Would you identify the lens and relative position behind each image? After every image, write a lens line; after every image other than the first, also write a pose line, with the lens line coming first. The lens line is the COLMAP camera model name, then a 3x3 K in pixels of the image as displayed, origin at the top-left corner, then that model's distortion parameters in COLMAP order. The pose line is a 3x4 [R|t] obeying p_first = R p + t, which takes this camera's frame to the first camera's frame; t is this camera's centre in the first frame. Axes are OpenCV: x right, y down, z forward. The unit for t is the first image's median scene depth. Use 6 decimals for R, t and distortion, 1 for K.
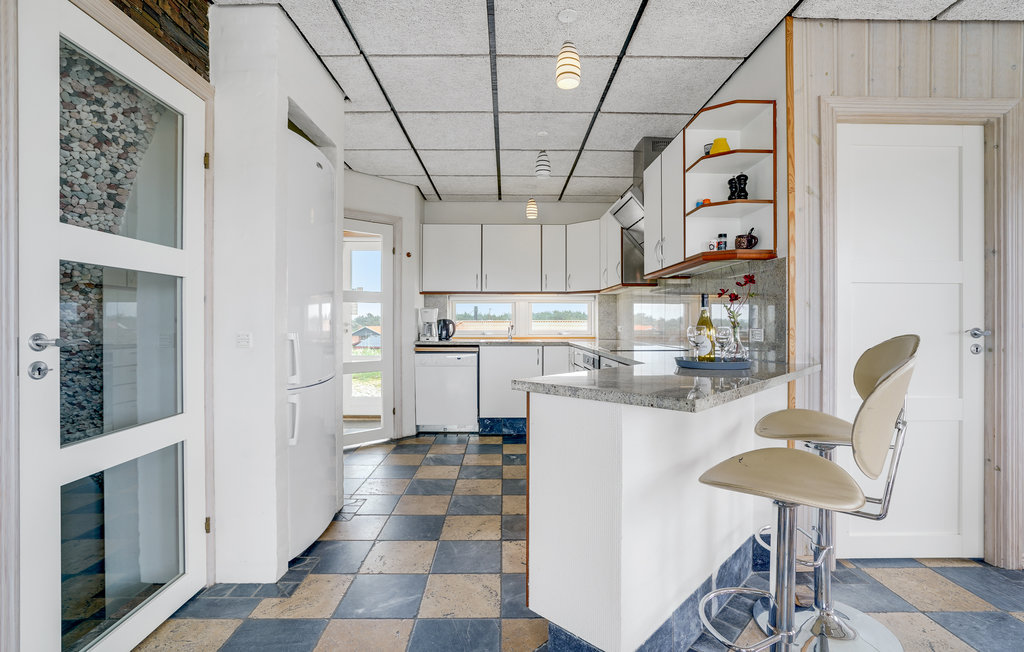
lens RADIAL K [[489.9, 0, 503.1], [0, 489.9, 308.4], [0, 0, 1]] dist [0.019101, 0.000532]
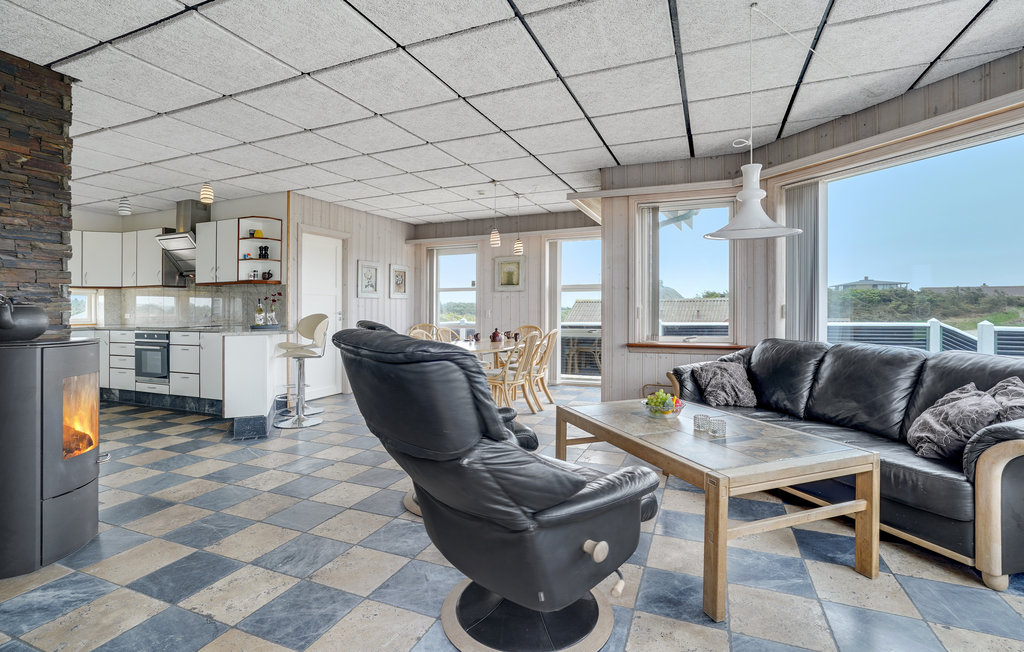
lens RADIAL K [[467.2, 0, 512.0], [0, 467.2, 326.0], [0, 0, 1]] dist [-0.000927, -0.000161]
pose [[0.404858, -0.034726, 0.913720, -0.517255], [-0.022347, 0.998604, 0.047854, -0.015779], [-0.914106, -0.039793, 0.403517, -0.459260]]
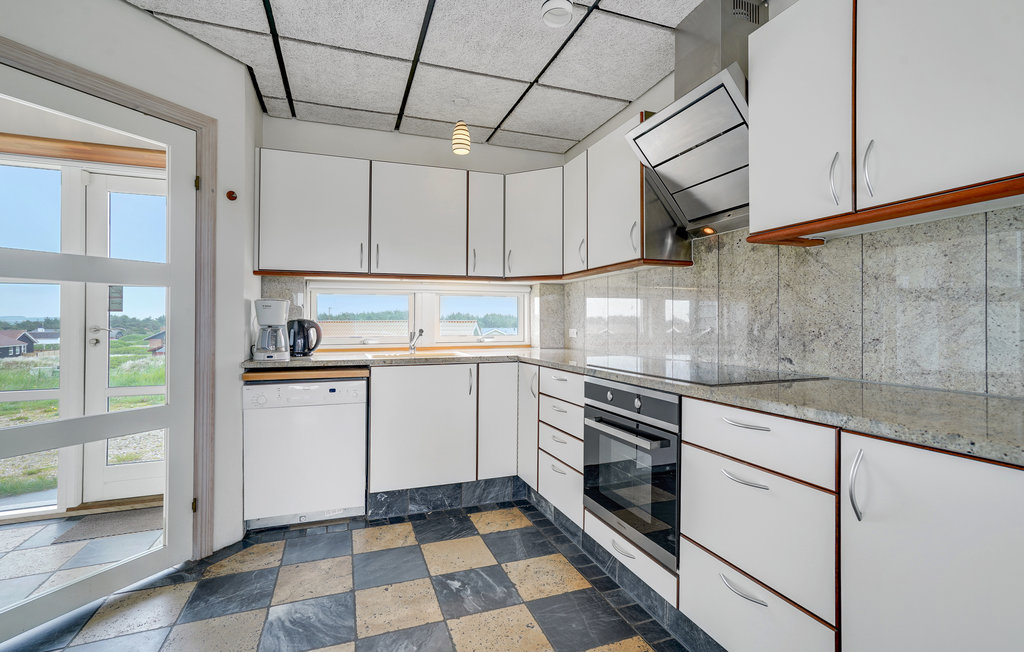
lens RADIAL K [[489.9, 0, 503.1], [0, 489.9, 308.4], [0, 0, 1]] dist [0.019101, 0.000532]
pose [[0.950014, 0.007823, 0.312110, -0.078984], [-0.007531, 0.999969, -0.002141, 0.008941], [-0.312117, -0.000317, 0.950044, 0.402961]]
